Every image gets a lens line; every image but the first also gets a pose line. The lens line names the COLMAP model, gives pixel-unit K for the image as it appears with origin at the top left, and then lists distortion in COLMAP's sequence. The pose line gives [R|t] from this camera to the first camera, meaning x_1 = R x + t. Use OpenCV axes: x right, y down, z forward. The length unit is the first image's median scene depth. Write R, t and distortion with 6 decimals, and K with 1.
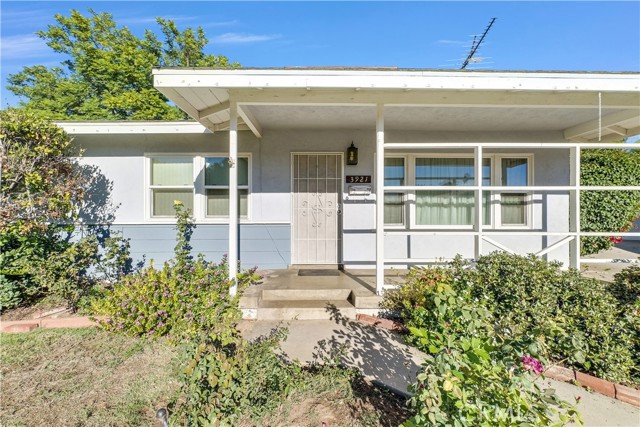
lens RADIAL K [[262.7, 0, 321.7], [0, 262.7, 215.1], [0, 0, 1]] dist [0.003480, -0.000695]
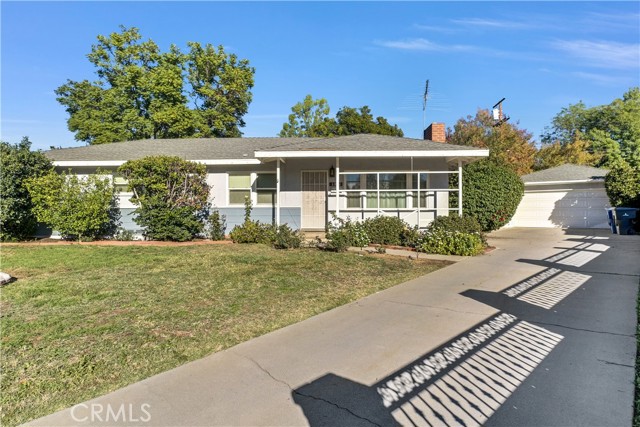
lens RADIAL K [[262.7, 0, 318.5], [0, 262.7, 210.5], [0, 0, 1]] dist [0.003480, -0.000695]
pose [[0.999178, -0.002710, -0.040442, 0.088968], [0.003063, 0.999958, 0.008667, 0.038450], [0.040417, -0.008784, 0.999144, -0.918789]]
